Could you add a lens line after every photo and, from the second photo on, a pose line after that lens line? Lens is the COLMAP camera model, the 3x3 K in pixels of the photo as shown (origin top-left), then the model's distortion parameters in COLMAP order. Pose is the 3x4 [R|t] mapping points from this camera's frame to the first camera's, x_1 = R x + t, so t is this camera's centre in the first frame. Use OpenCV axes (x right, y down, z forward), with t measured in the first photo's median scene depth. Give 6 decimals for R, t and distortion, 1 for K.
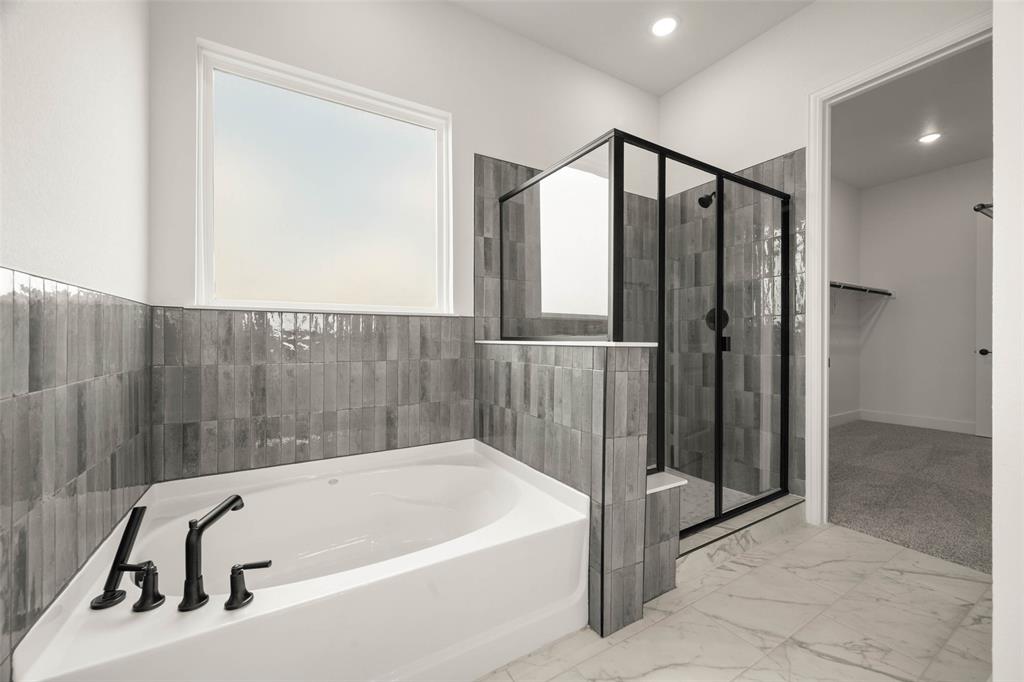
lens RADIAL K [[399.2, 0, 515.3], [0, 399.2, 341.8], [0, 0, 1]] dist [0.001003, 0.000506]
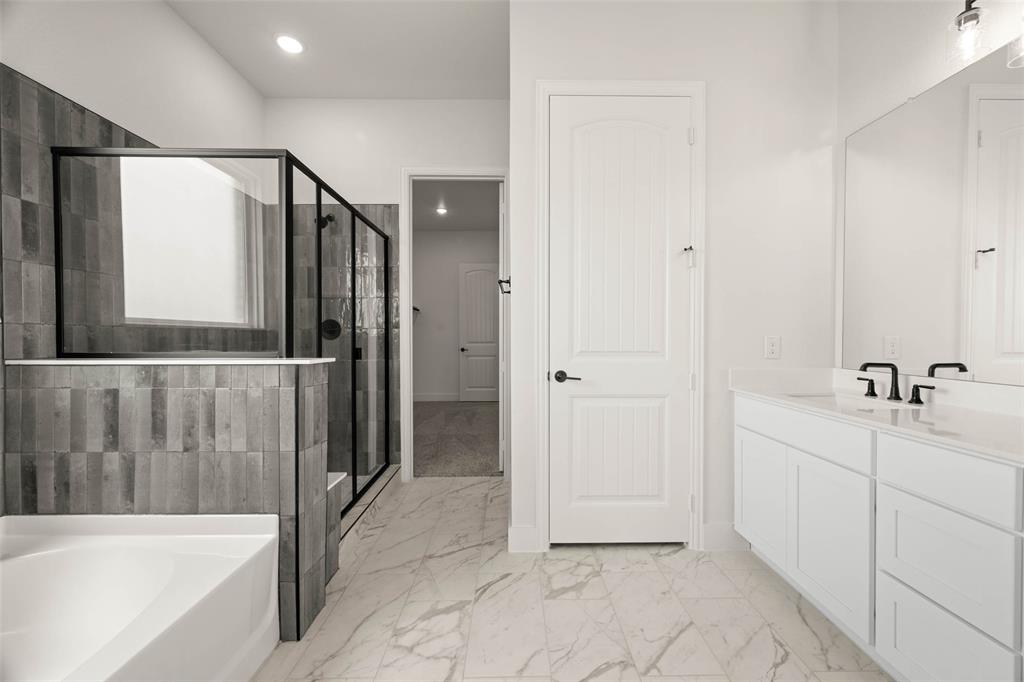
lens RADIAL K [[399.2, 0, 515.3], [0, 399.2, 341.8], [0, 0, 1]] dist [0.001003, 0.000506]
pose [[0.505660, -0.010190, 0.862673, -0.281494], [0.007109, 0.999946, 0.007645, -0.037462], [-0.862703, 0.002267, 0.505705, -0.019492]]
